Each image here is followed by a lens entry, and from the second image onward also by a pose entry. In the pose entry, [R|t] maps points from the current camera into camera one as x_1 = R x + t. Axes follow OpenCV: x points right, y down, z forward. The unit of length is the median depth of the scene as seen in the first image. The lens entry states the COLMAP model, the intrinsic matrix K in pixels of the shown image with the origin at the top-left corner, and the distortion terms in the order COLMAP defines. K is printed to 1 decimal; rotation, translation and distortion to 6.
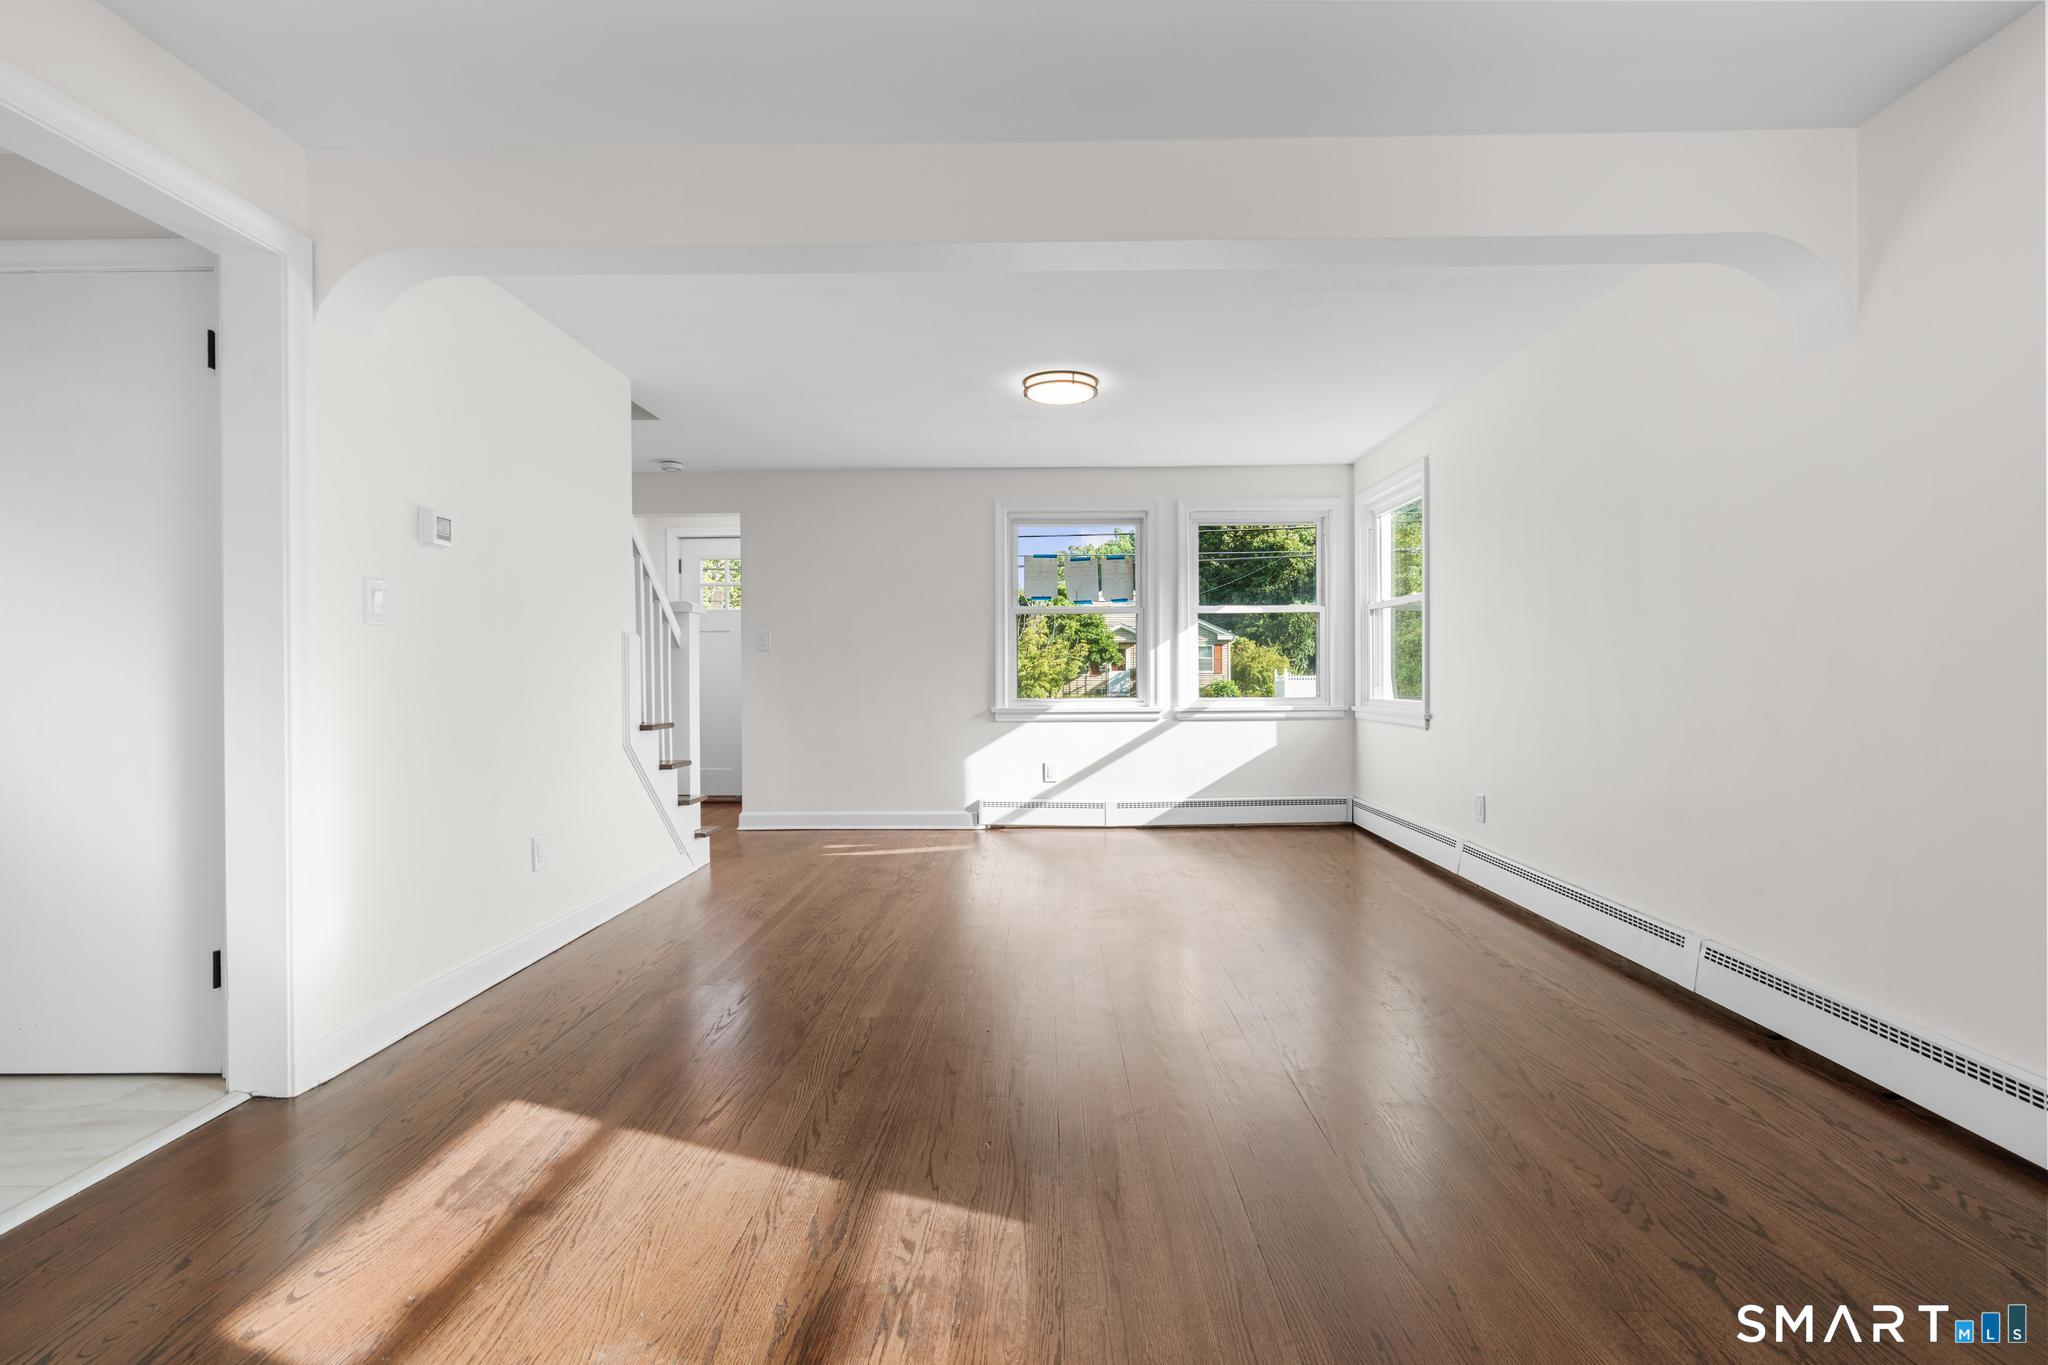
lens RADIAL K [[922.1, 0, 1035.1], [0, 922.1, 676.2], [0, 0, 1]] dist [-0.010676, 0.007104]
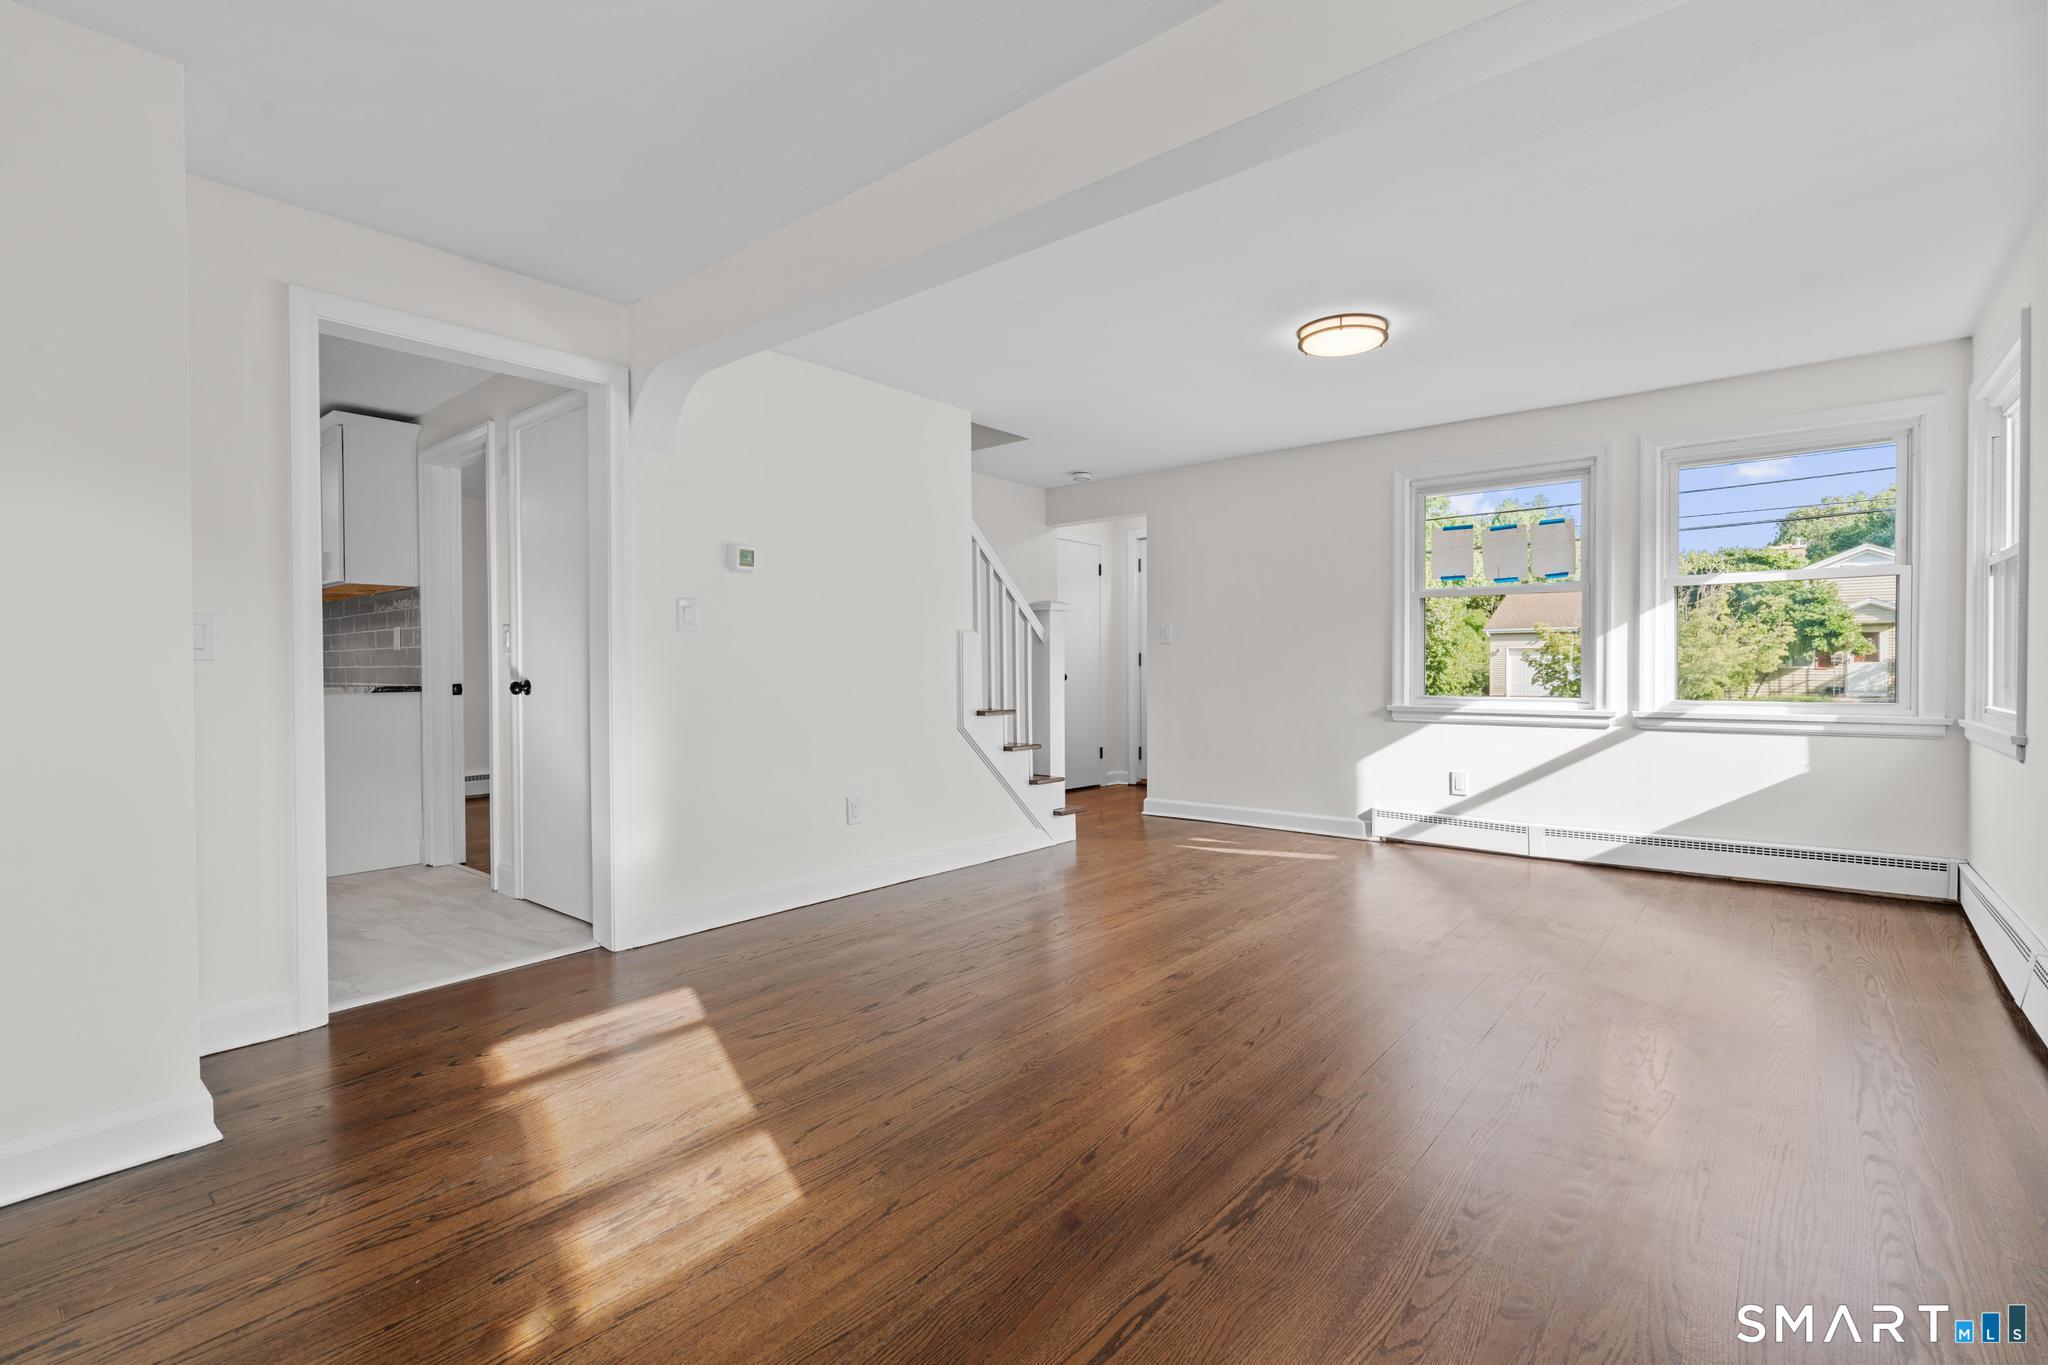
lens RADIAL K [[922.1, 0, 1035.1], [0, 922.1, 676.2], [0, 0, 1]] dist [-0.010676, 0.007104]
pose [[0.778616, 0.009588, -0.627427, 0.242632], [-0.003415, 0.999933, 0.011043, -0.002073], [0.627491, -0.006456, 0.778597, 0.102960]]
